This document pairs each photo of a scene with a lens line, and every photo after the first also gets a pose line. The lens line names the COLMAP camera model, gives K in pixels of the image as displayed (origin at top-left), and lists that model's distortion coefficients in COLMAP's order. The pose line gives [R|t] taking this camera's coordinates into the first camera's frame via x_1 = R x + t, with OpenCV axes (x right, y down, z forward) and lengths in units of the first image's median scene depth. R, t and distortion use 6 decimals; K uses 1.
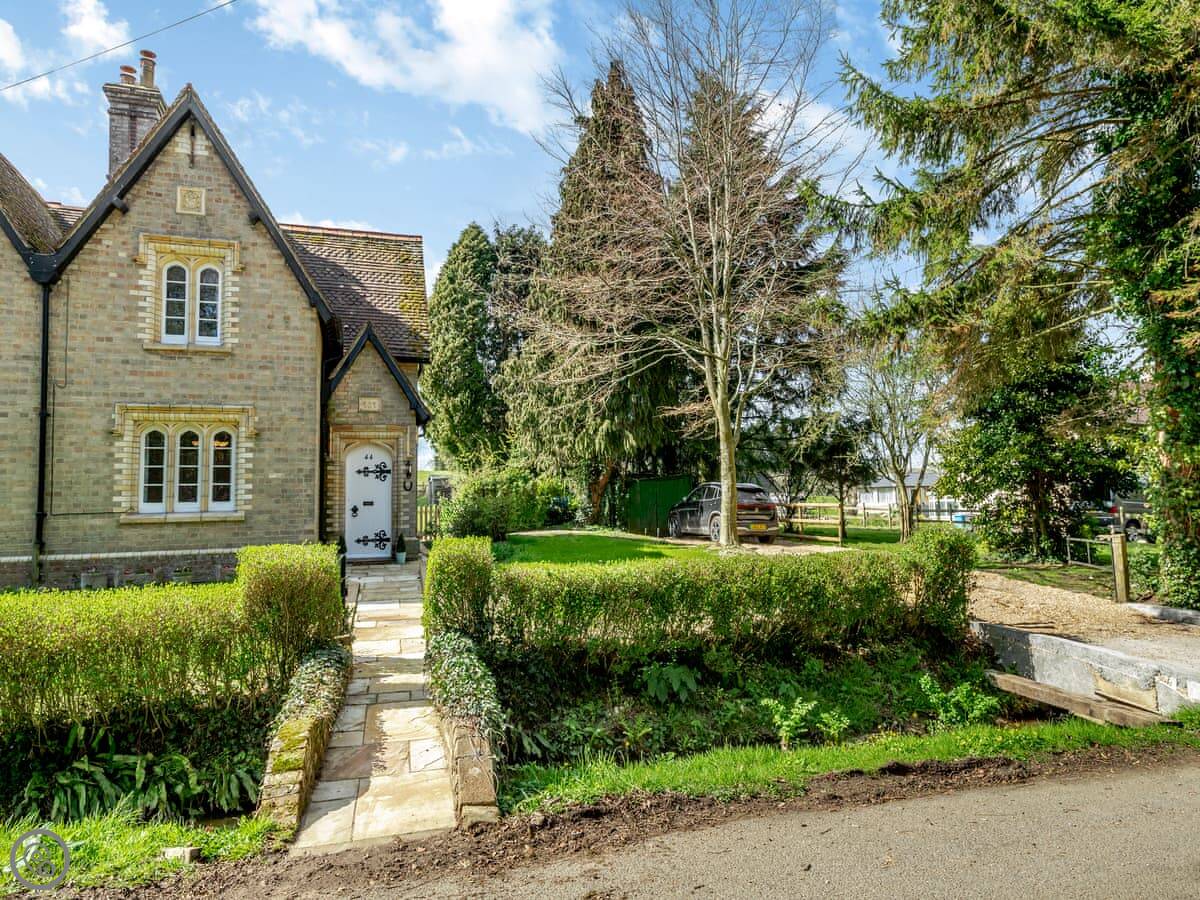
lens RADIAL K [[782.2, 0, 632.1], [0, 782.2, 447.0], [0, 0, 1]] dist [0.001485, 0.000039]
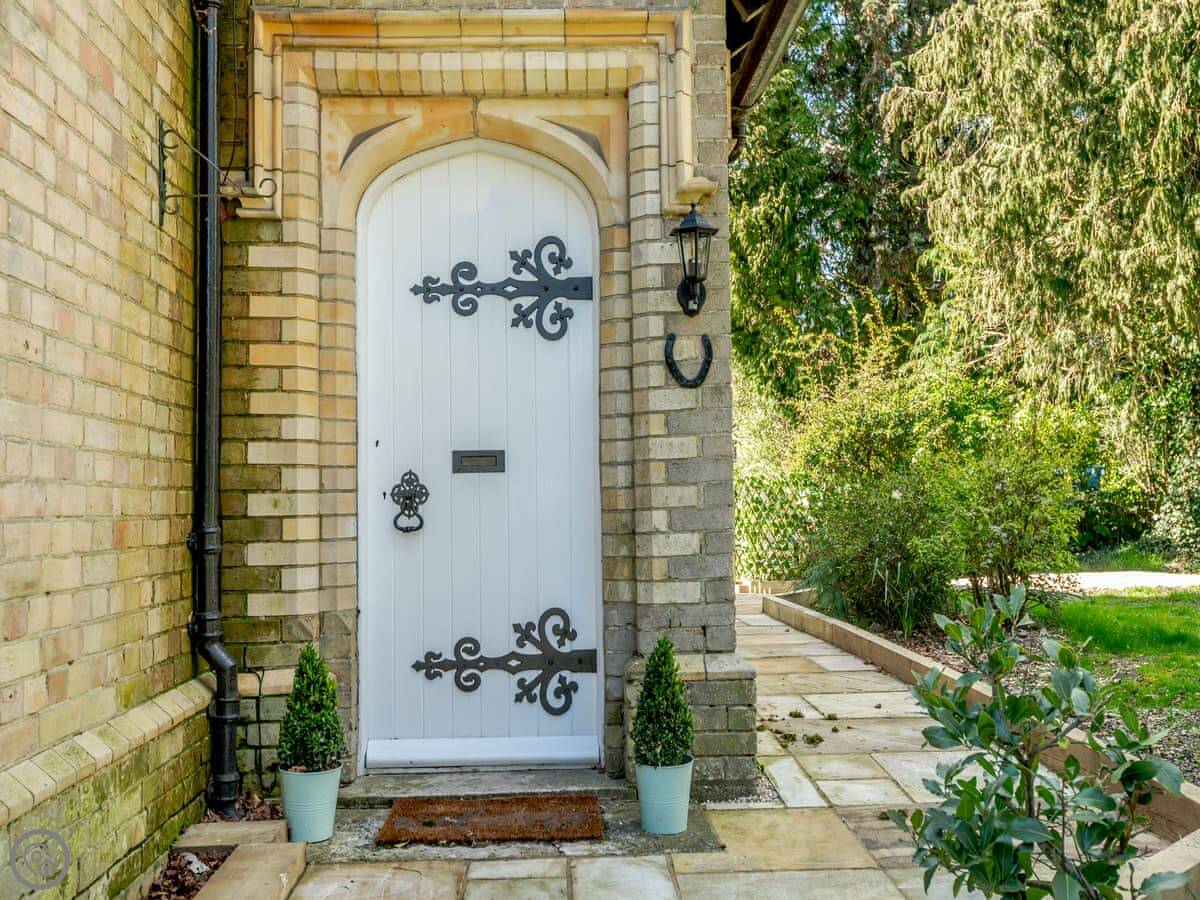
lens RADIAL K [[1172.8, 0, 600.0], [0, 1172.8, 450.0], [0, 0, 1]] dist [0.006109, 0.004998]
pose [[0.957718, -0.008500, -0.287583, -0.231212], [0.018100, 0.999364, 0.030739, 0.061683], [0.287139, -0.034644, 0.957262, 0.746165]]
